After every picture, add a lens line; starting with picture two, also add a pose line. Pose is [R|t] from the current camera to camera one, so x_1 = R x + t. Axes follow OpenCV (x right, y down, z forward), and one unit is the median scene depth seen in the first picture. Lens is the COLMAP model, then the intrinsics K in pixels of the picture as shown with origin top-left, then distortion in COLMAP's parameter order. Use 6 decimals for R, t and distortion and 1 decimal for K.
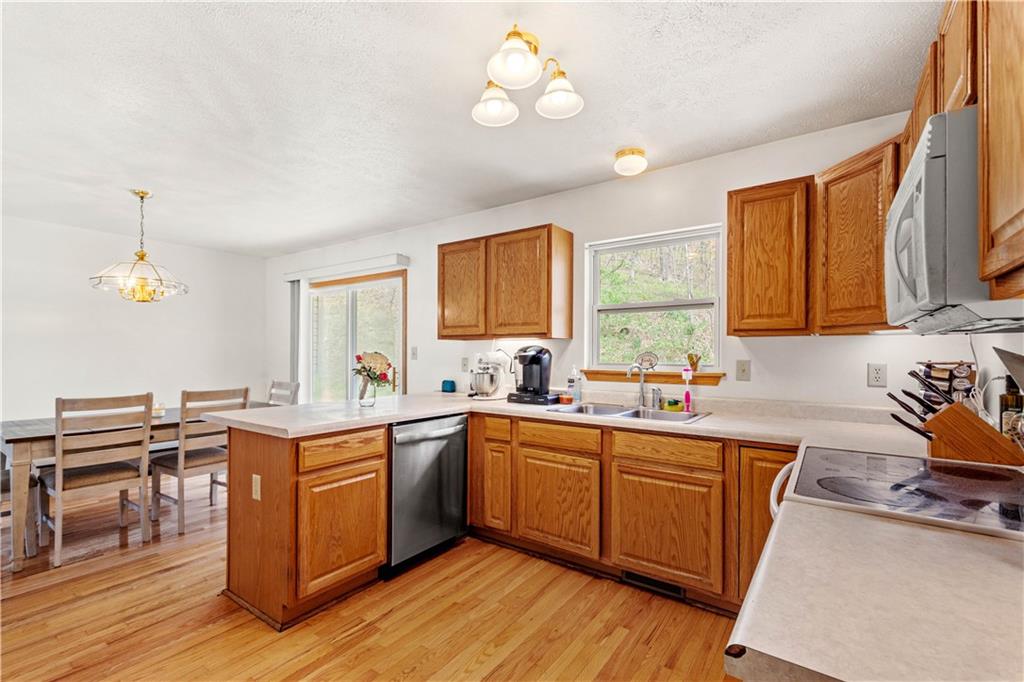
lens RADIAL K [[445.6, 0, 519.6], [0, 445.6, 353.5], [0, 0, 1]] dist [0.000296, 0.000033]
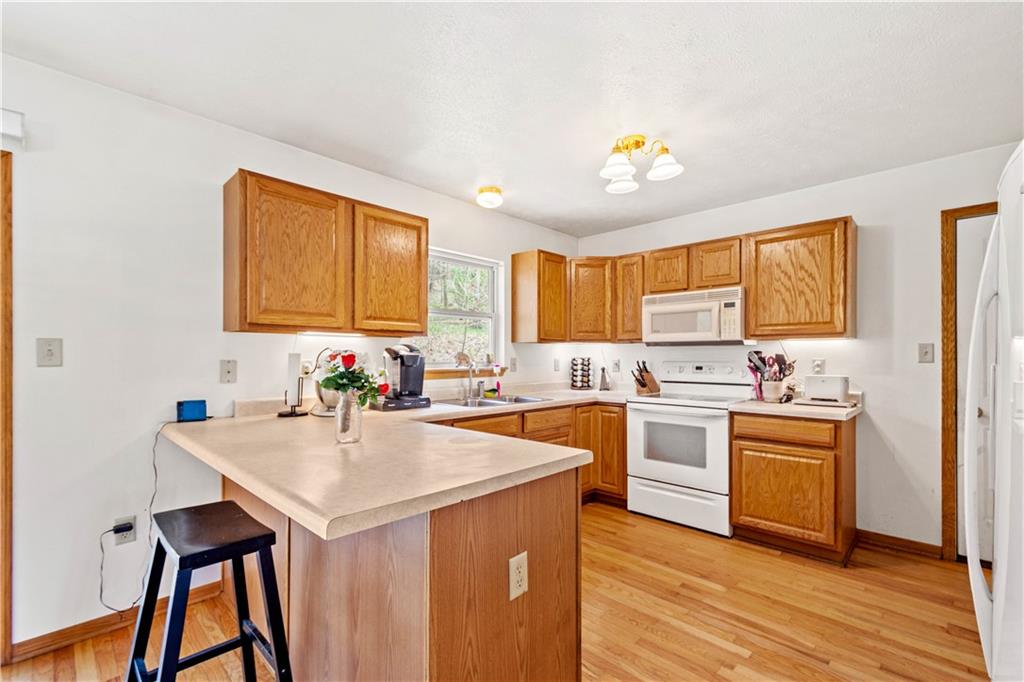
lens RADIAL K [[445.6, 0, 519.6], [0, 445.6, 353.5], [0, 0, 1]] dist [0.000296, 0.000033]
pose [[0.145763, 0.000225, 0.989320, -0.833373], [-0.003482, 0.999994, 0.000286, -0.000730], [-0.989313, -0.003487, 0.145762, 0.642112]]
